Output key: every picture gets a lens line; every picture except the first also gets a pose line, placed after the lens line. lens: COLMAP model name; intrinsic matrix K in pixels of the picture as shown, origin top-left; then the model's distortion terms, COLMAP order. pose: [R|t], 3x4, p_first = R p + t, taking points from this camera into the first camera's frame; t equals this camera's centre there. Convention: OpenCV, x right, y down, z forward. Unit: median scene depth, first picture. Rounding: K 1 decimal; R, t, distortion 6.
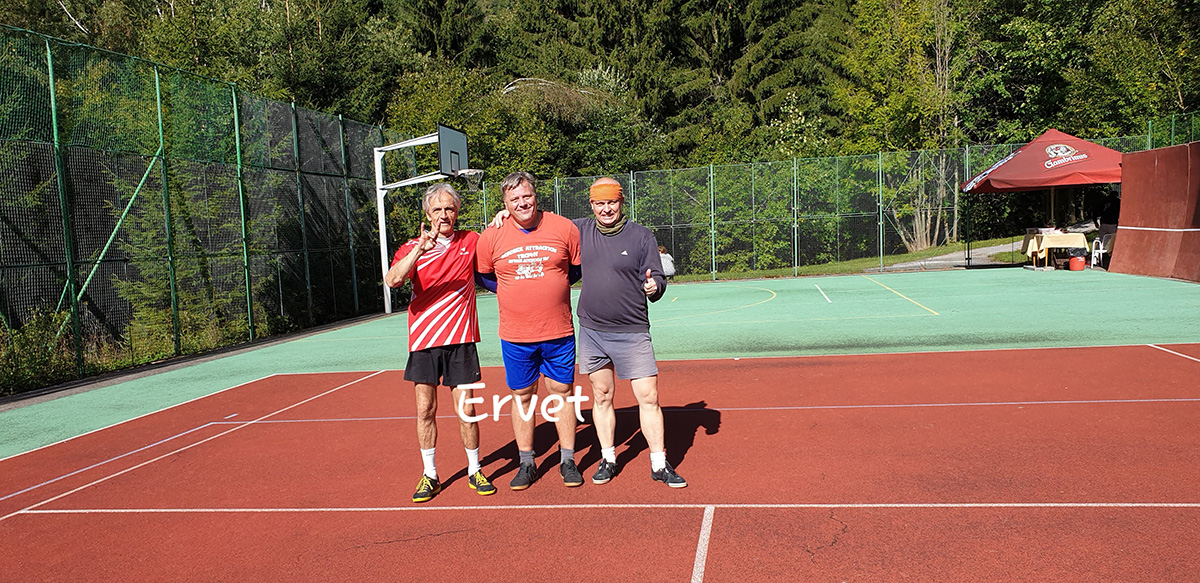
lens RADIAL K [[920.7, 0, 601.4], [0, 920.7, 353.9], [0, 0, 1]] dist [0.055062, -0.002165]
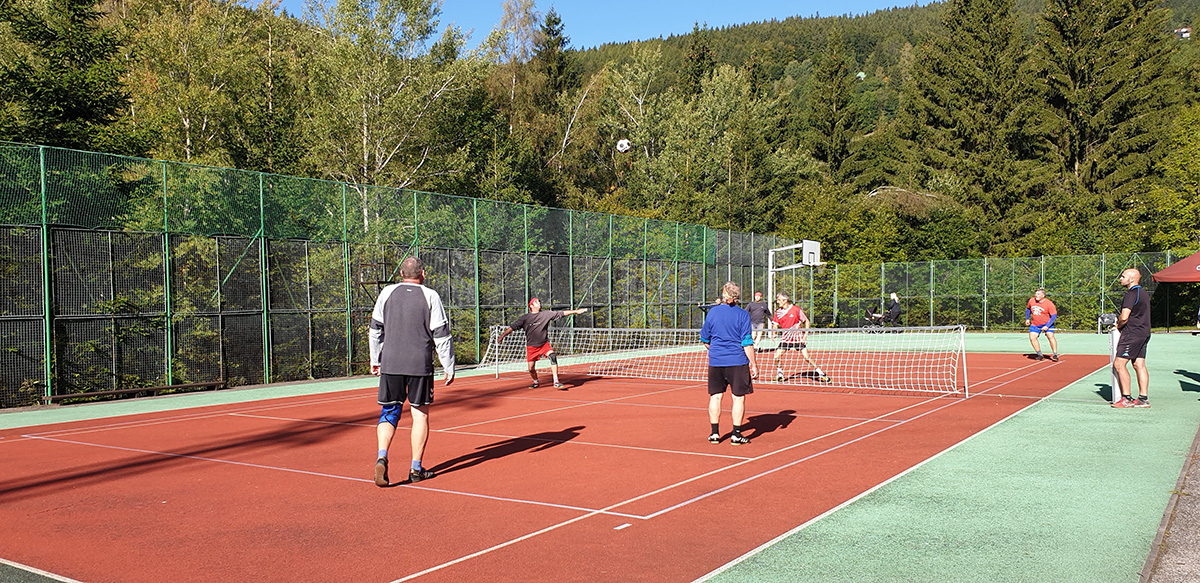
lens RADIAL K [[932.3, 0, 577.7], [0, 932.3, 343.5], [0, 0, 1]] dist [0.004985, 0.005045]
pose [[0.899397, 0.060074, -0.432985, 0.122601], [-0.089840, 0.994770, -0.048599, 0.048957], [0.427800, 0.082609, 0.900090, -0.443495]]
